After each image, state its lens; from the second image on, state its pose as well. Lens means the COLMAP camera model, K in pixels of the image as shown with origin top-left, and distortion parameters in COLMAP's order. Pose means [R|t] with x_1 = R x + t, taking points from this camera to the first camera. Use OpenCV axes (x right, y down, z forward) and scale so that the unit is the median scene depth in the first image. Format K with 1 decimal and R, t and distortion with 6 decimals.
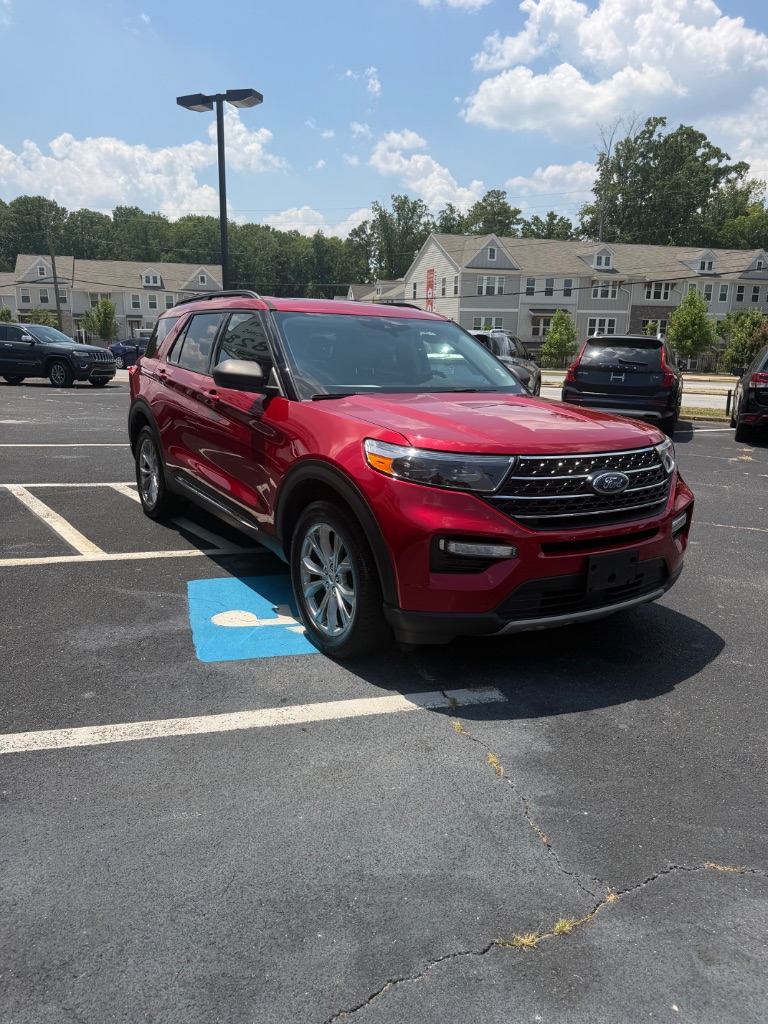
lens RADIAL K [[725.0, 0, 348.2], [0, 725.0, 513.6], [0, 0, 1]] dist [0.006405, -0.000859]
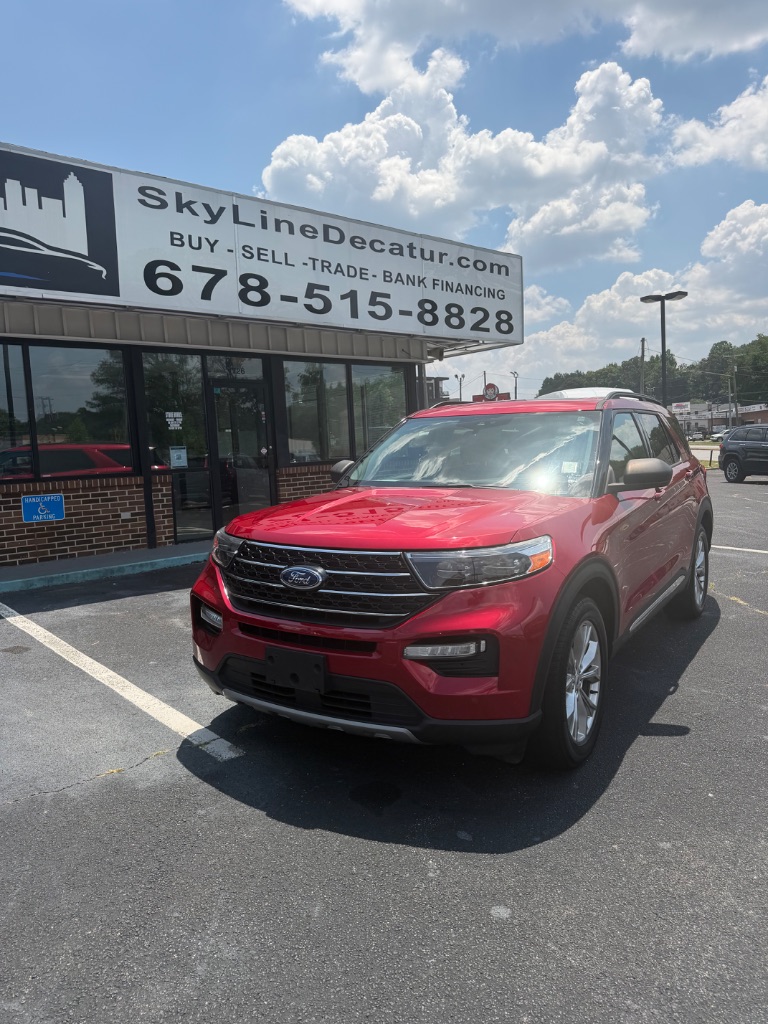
lens RADIAL K [[708.5, 0, 398.8], [0, 708.5, 513.7], [0, 0, 1]] dist [0.111205, -0.160481]
pose [[0.461139, 0.045236, -0.886174, 0.252511], [-0.166028, 0.985460, -0.036092, -0.023007], [0.871657, 0.163773, 0.461944, 0.129776]]
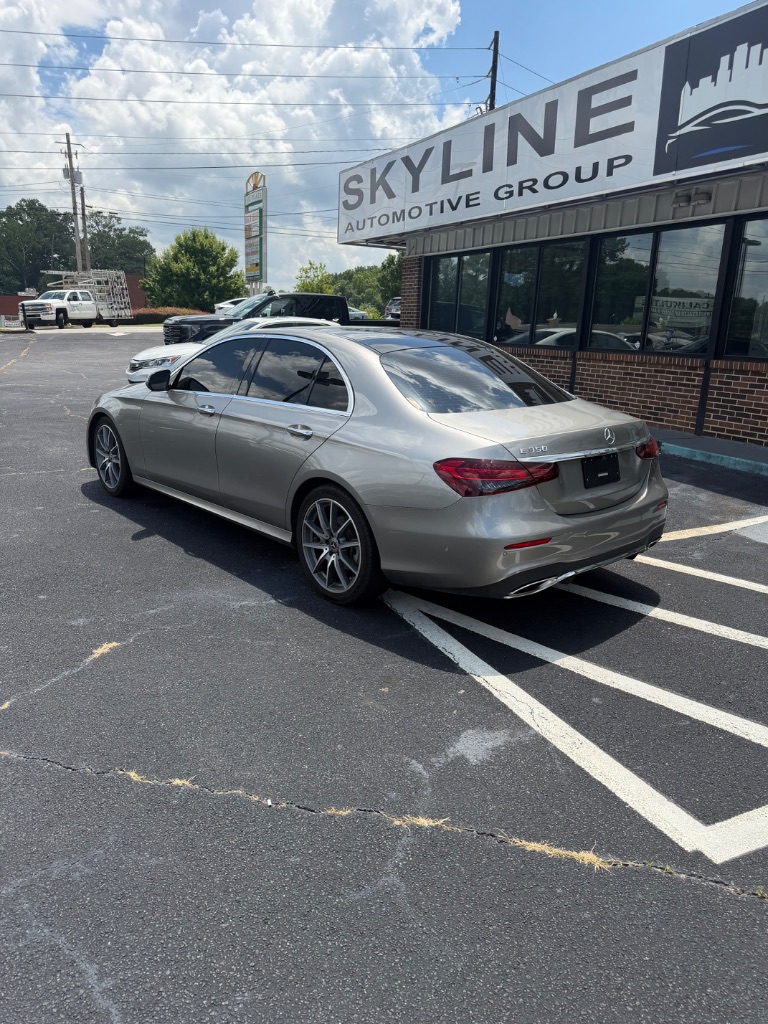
lens RADIAL K [[728.4, 0, 383.6], [0, 728.4, 523.1], [0, 0, 1]] dist [-0.000054, -0.003051]
pose [[-0.973746, 0.014901, -0.227148, 0.061236], [-0.098069, 0.873046, 0.477675, -0.134323], [0.205429, 0.487410, -0.848664, 0.547071]]
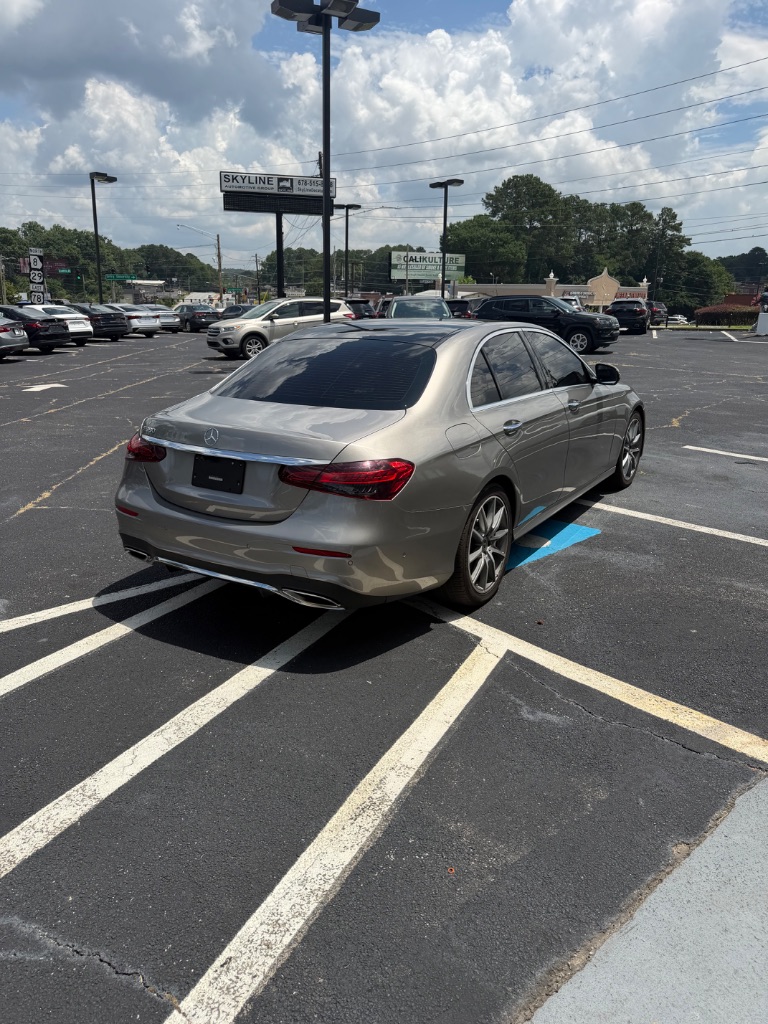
lens RADIAL K [[738.8, 0, 381.3], [0, 738.8, 515.3], [0, 0, 1]] dist [0.006952, -0.004502]
pose [[-0.465108, -0.272591, 0.842240, -0.265801], [0.192040, 0.897686, 0.396585, -0.108914], [-0.864173, 0.346199, -0.365173, 0.395482]]
